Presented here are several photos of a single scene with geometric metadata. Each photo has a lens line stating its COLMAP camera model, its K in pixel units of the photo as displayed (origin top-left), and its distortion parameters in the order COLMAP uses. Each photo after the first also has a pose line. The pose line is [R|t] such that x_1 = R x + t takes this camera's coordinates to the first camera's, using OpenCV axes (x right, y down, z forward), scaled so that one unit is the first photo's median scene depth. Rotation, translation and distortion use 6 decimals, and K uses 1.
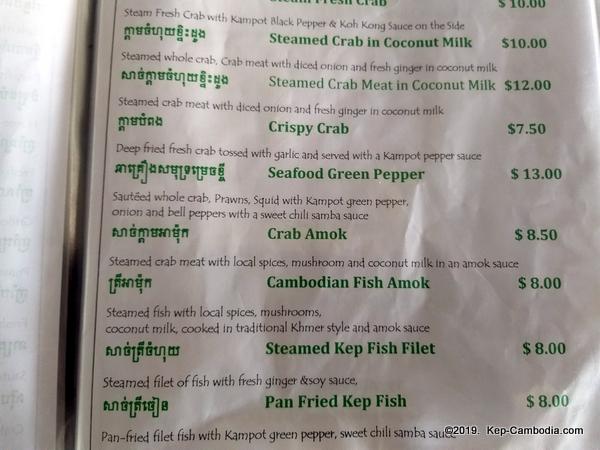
lens RADIAL K [[403.2, 0, 296.4], [0, 403.2, 224.8], [0, 0, 1]] dist [0.028234, -0.063424]
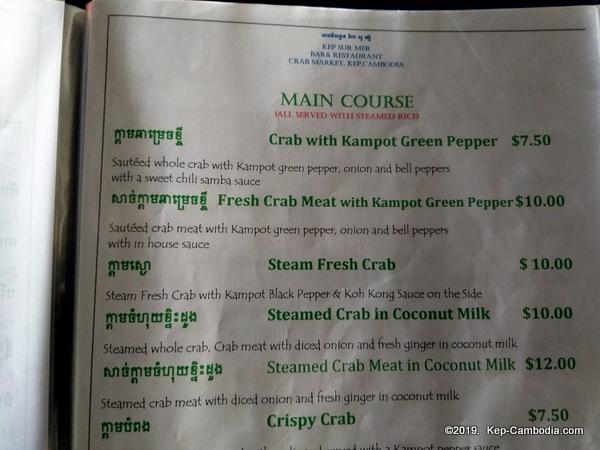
lens RADIAL K [[407.5, 0, 300.0], [0, 407.5, 225.0], [0, 0, 1]] dist [0.038498, -0.068767]
pose [[0.999954, -0.006209, 0.007362, 0.000953], [0.006114, 0.999898, 0.012923, -0.677026], [-0.007441, -0.012878, 0.999889, 0.082662]]
